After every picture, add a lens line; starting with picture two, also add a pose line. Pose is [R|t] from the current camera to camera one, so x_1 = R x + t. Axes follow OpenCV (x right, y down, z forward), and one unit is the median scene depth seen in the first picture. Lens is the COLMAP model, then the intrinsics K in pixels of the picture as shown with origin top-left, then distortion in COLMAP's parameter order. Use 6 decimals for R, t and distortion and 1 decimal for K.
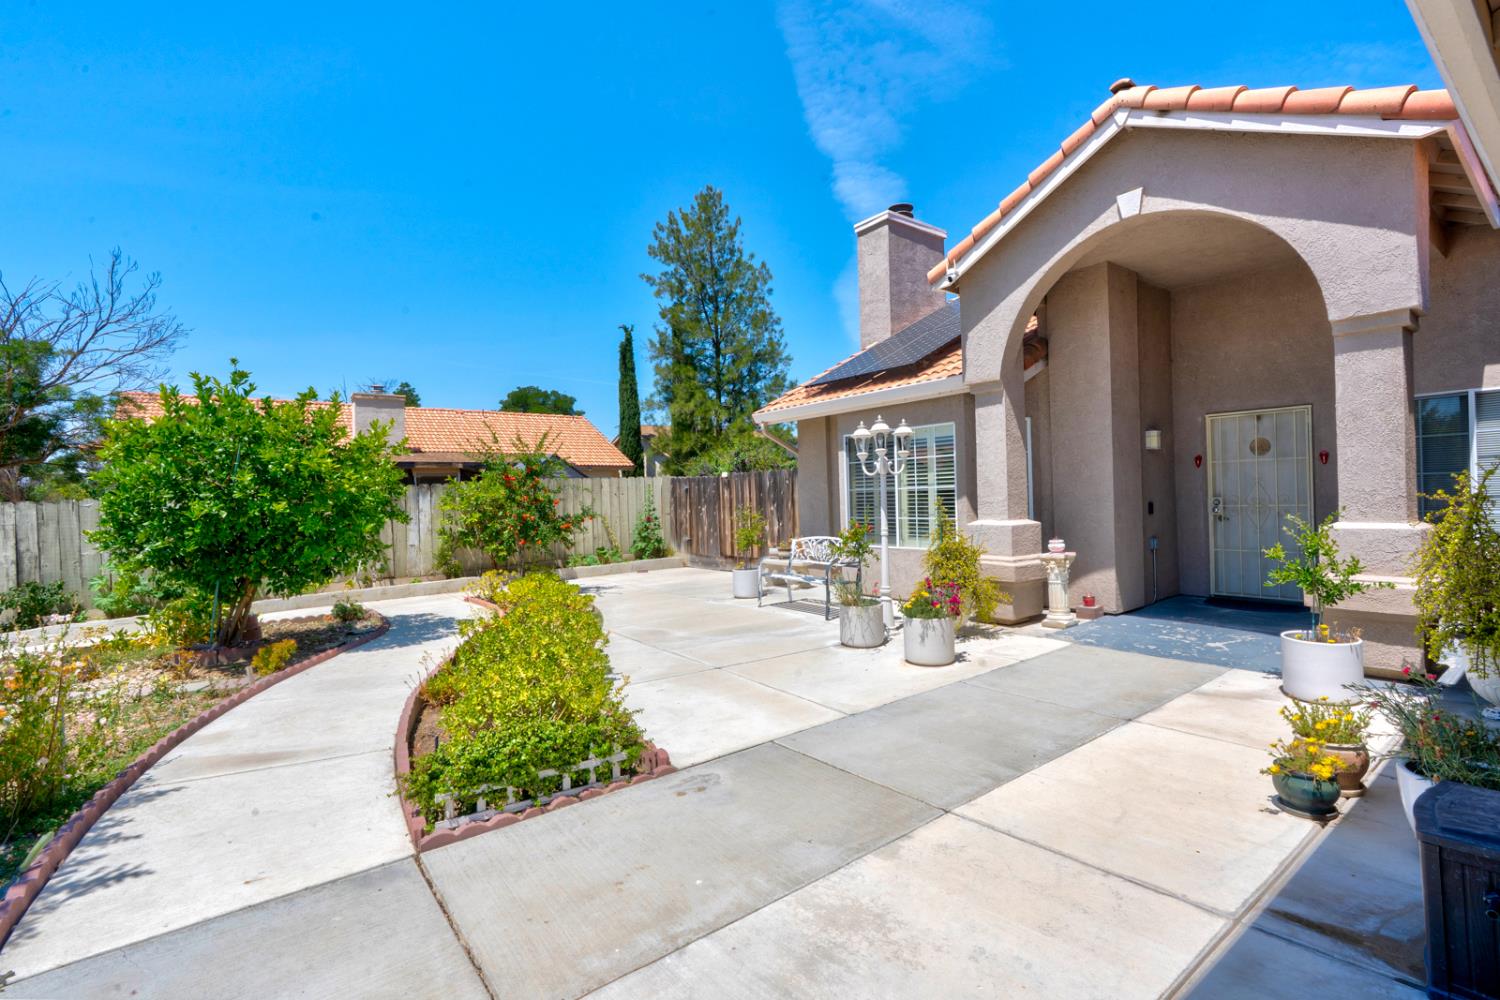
lens RADIAL K [[697.6, 0, 753.0], [0, 697.6, 491.7], [0, 0, 1]] dist [-0.007114, 0.003802]
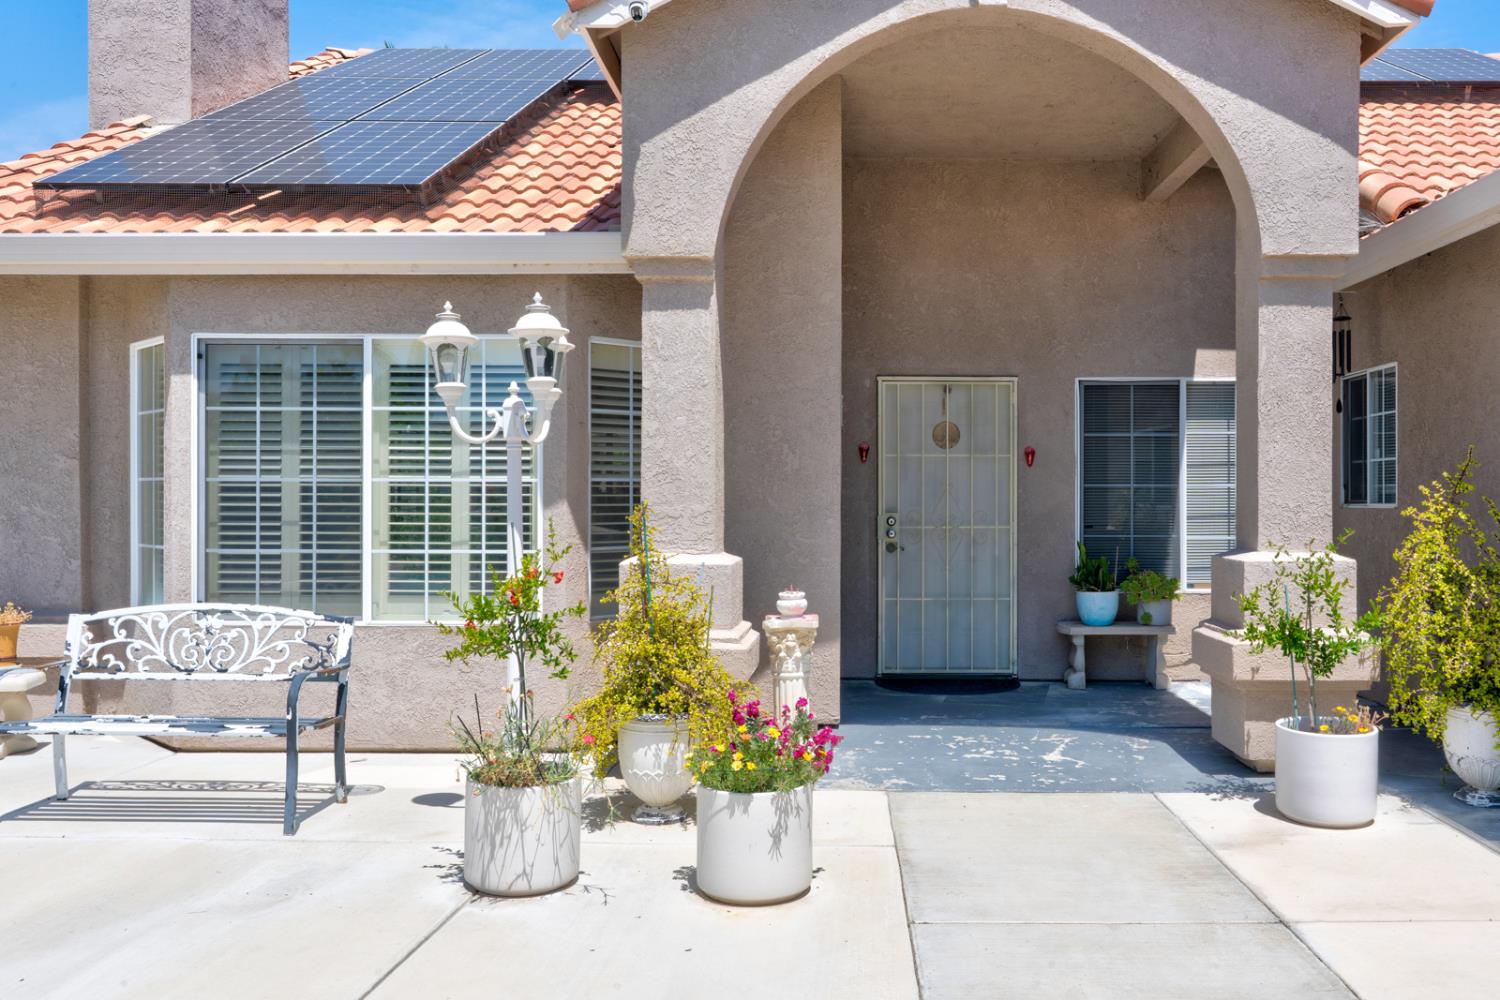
lens RADIAL K [[1263.9, 0, 761.8], [0, 1263.9, 492.1], [0, 0, 1]] dist [0.004306, -0.000999]
pose [[0.604450, 0.029378, 0.796102, -0.299842], [-0.024100, 0.999537, -0.018587, 0.013553], [-0.796279, -0.007951, 0.604877, 0.442087]]
